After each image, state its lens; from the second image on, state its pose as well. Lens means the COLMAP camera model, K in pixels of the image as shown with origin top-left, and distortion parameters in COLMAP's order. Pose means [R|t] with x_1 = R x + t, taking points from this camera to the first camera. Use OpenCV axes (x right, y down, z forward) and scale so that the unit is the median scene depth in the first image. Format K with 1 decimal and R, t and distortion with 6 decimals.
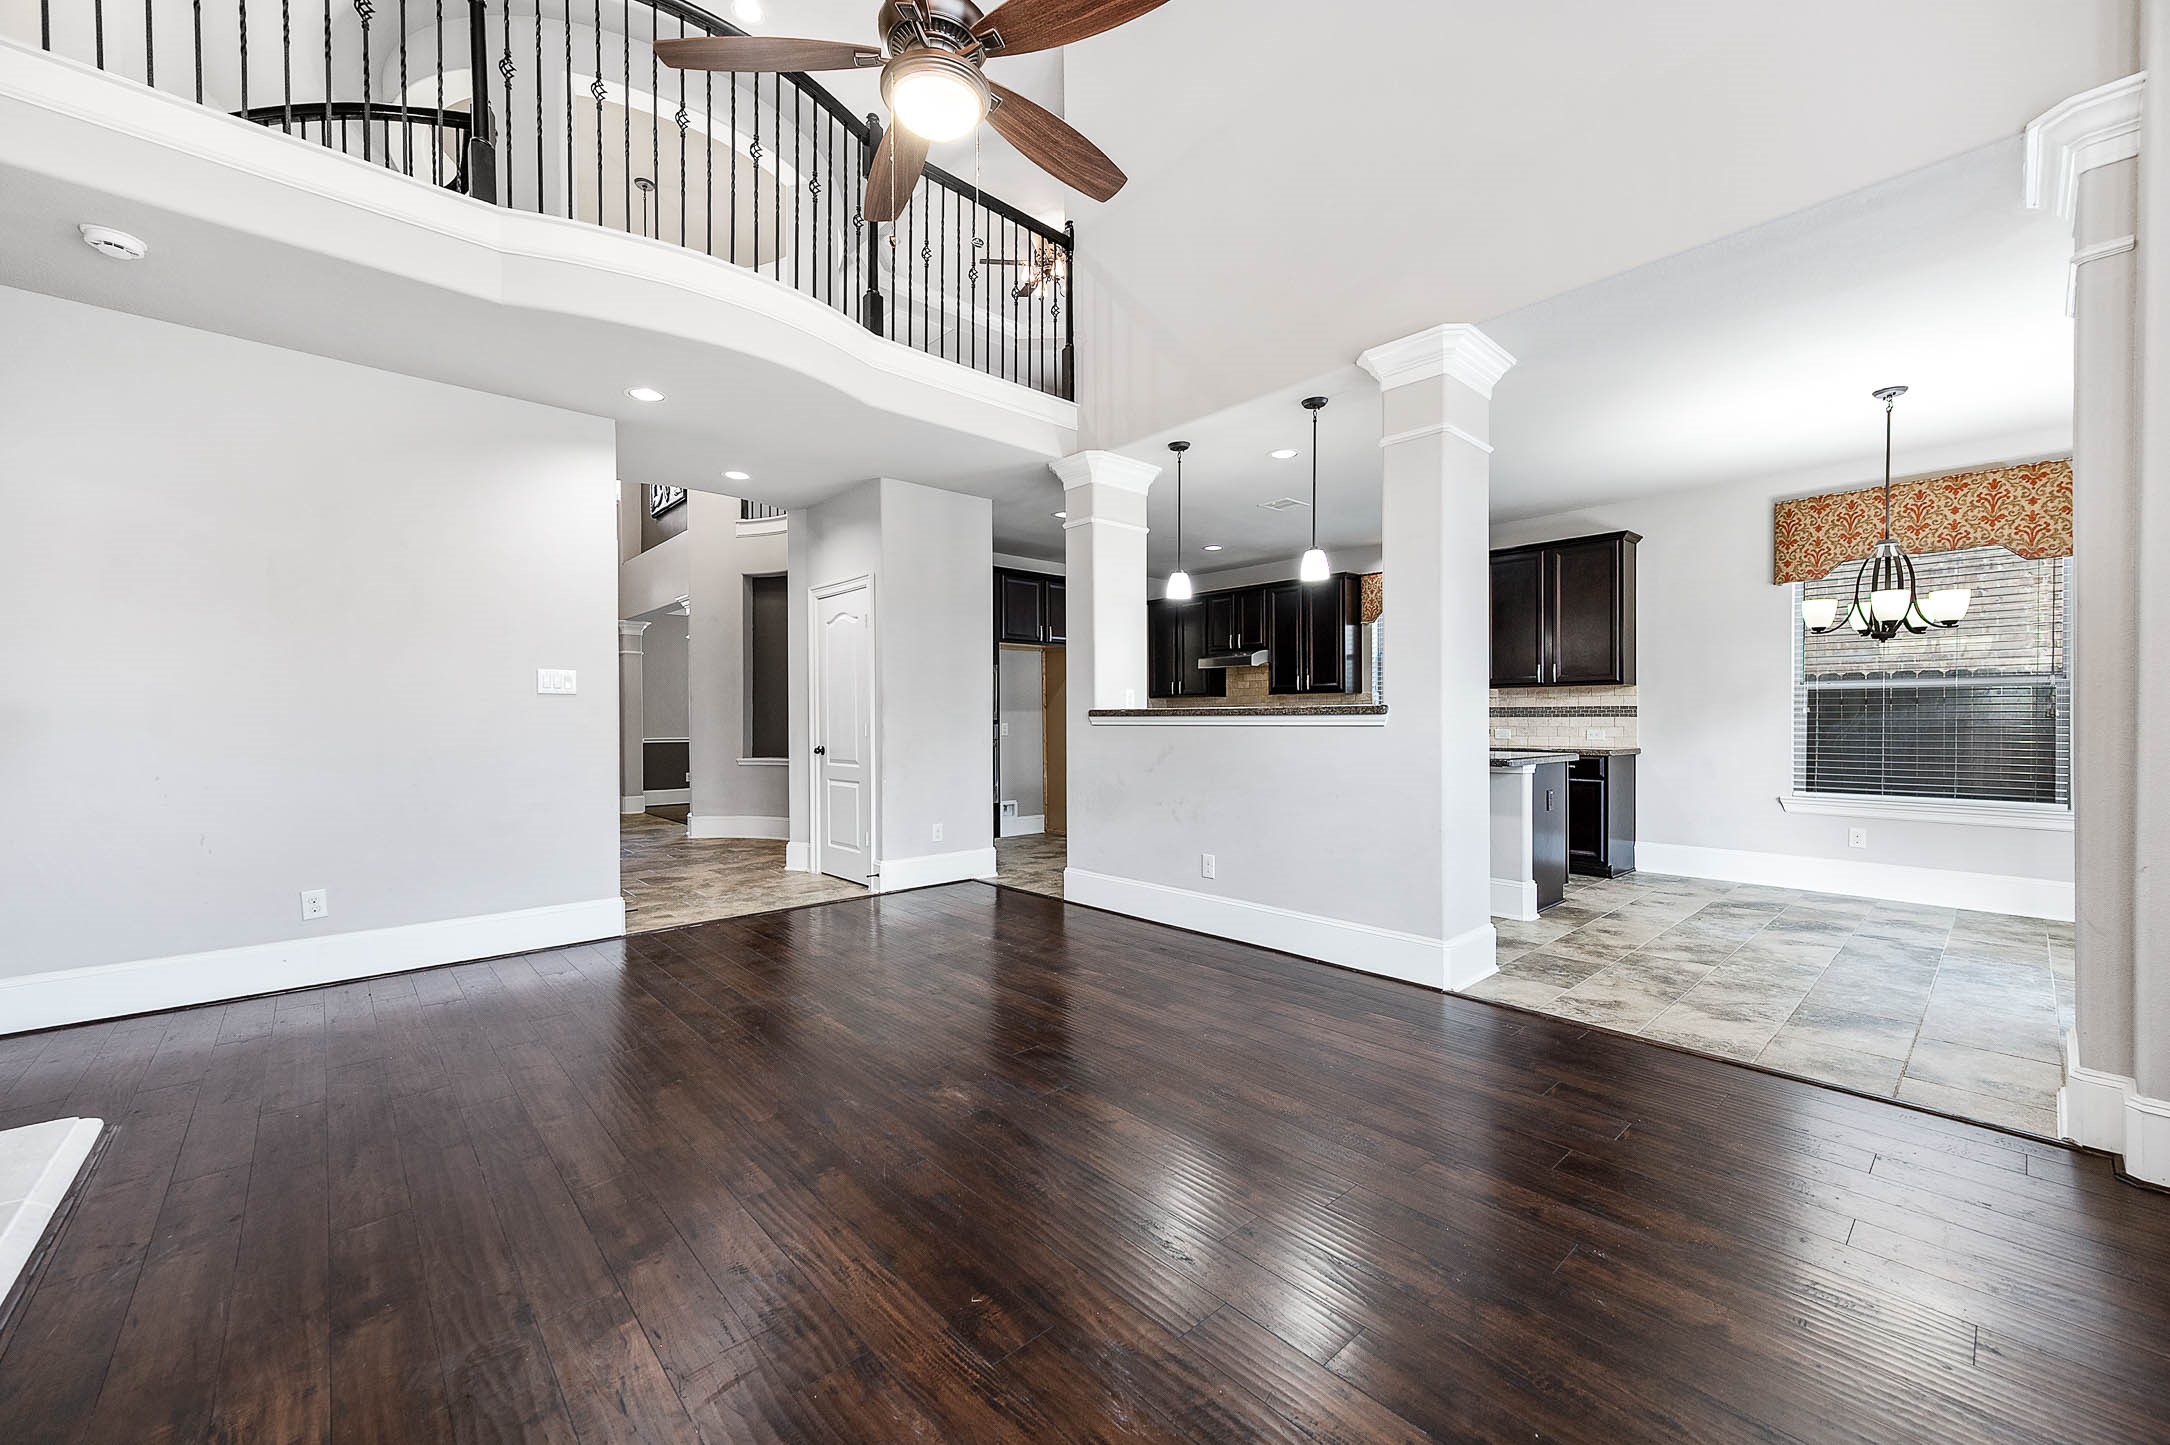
lens RADIAL K [[850.1, 0, 1090.5], [0, 850.1, 721.1], [0, 0, 1]] dist [0.019061, 0.000094]
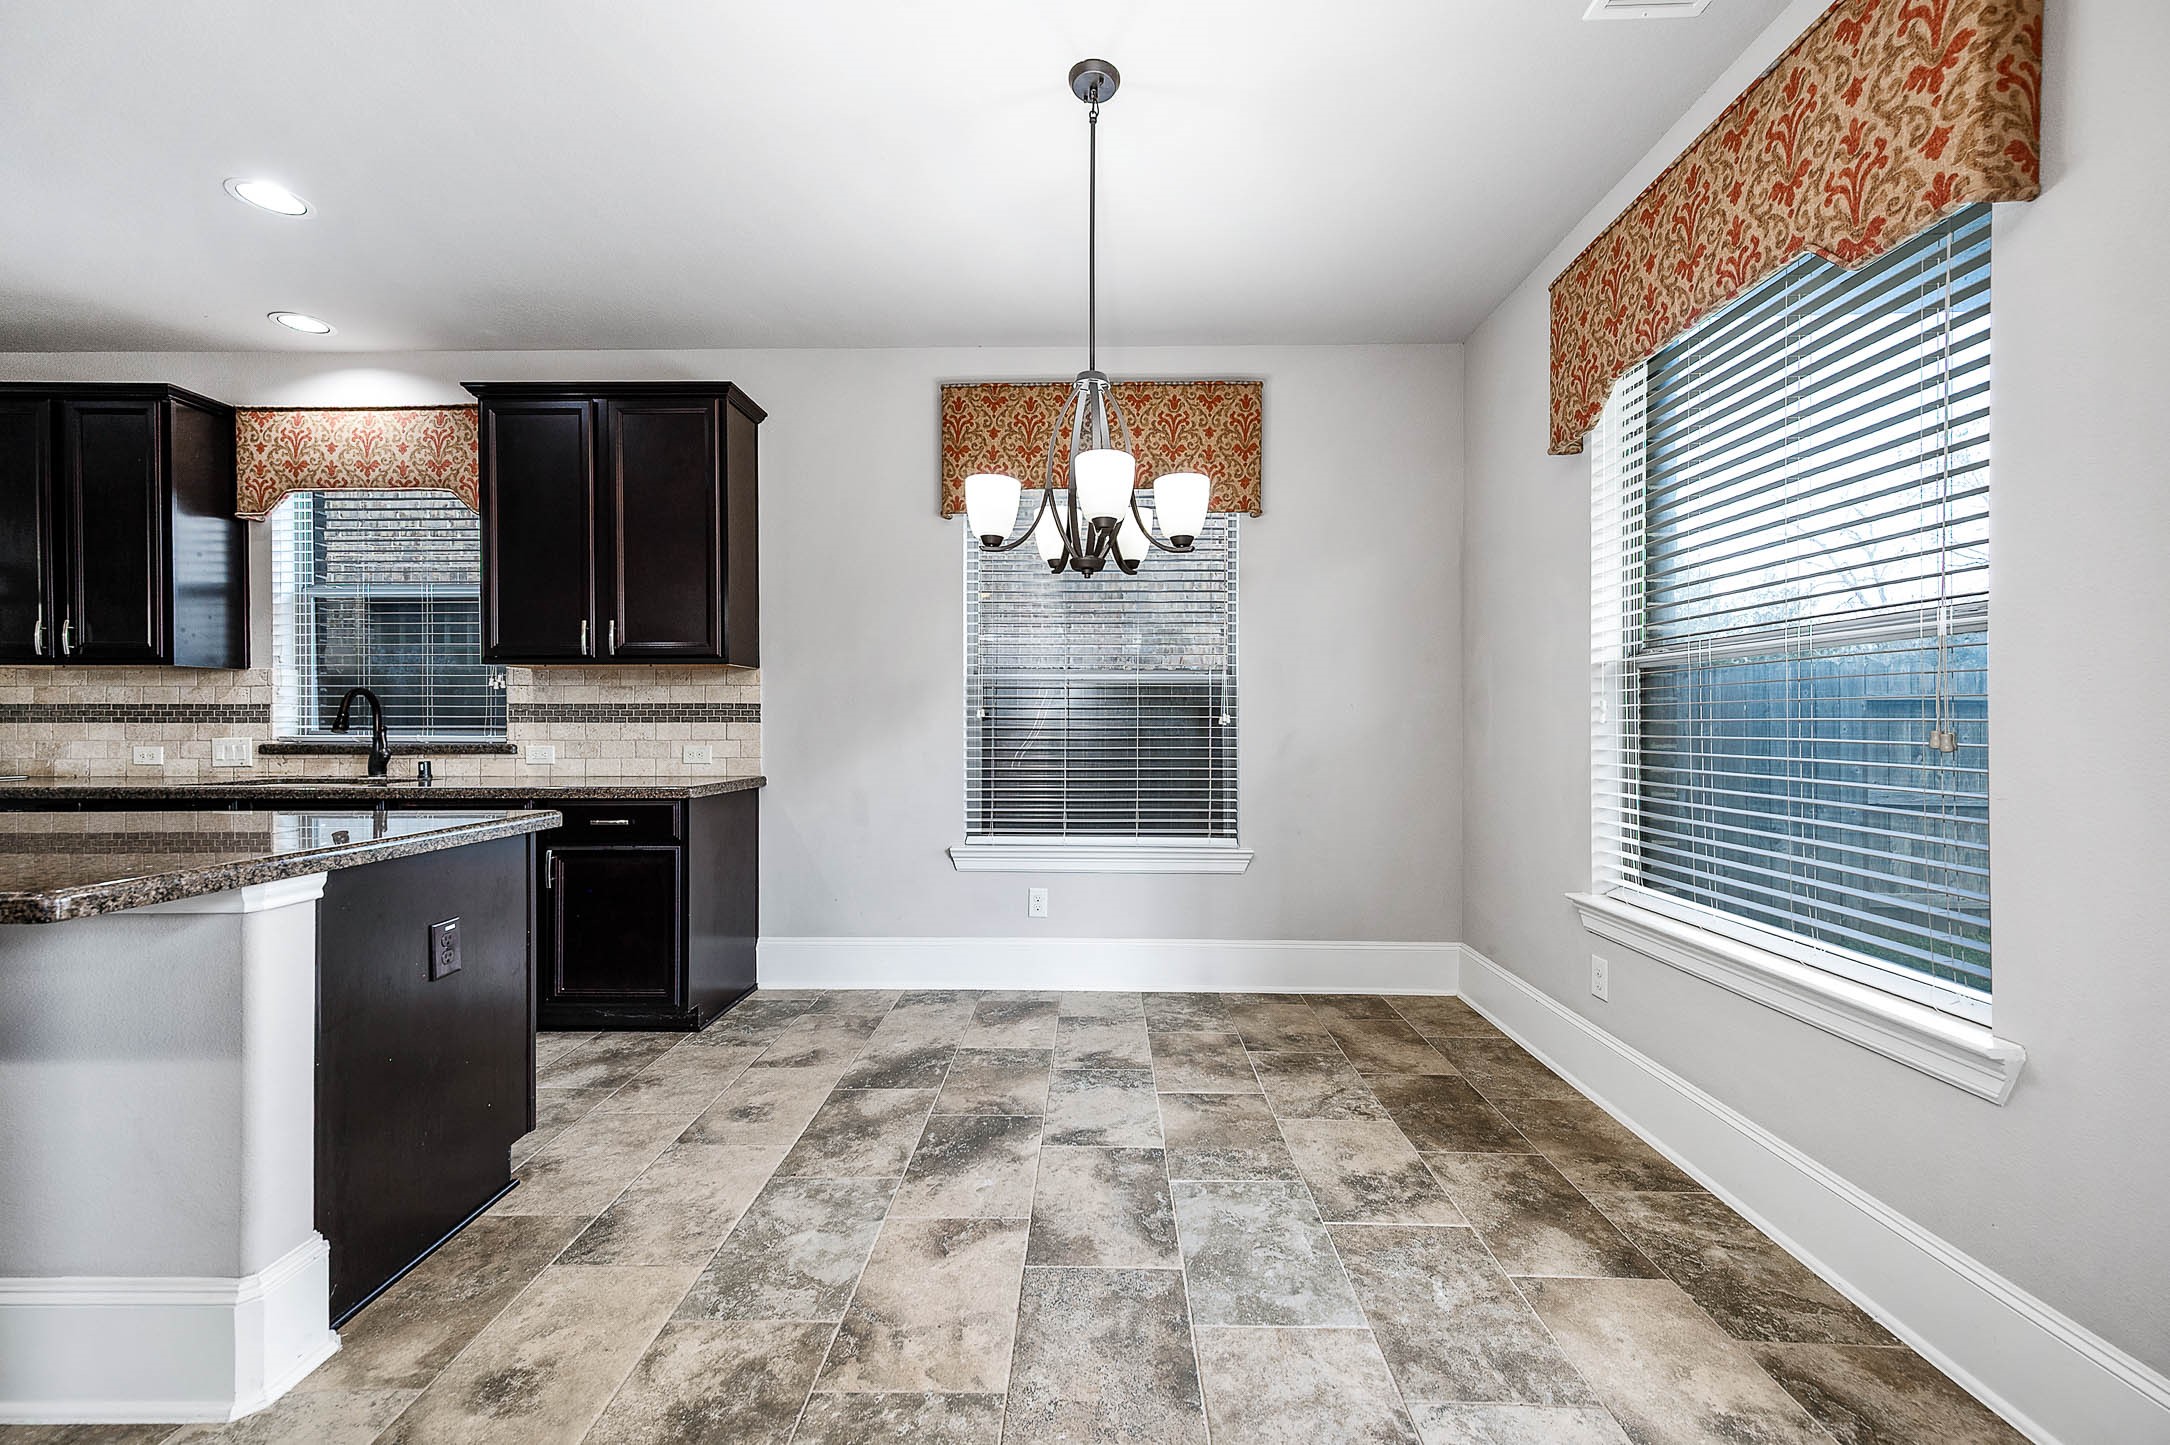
lens RADIAL K [[850.1, 0, 1090.5], [0, 850.1, 721.1], [0, 0, 1]] dist [0.019061, 0.000094]
pose [[0.688689, 0.005290, 0.725038, 0.406658], [-0.000713, 0.999978, -0.006619, -0.002168], [-0.725057, 0.004041, 0.688677, 0.477983]]
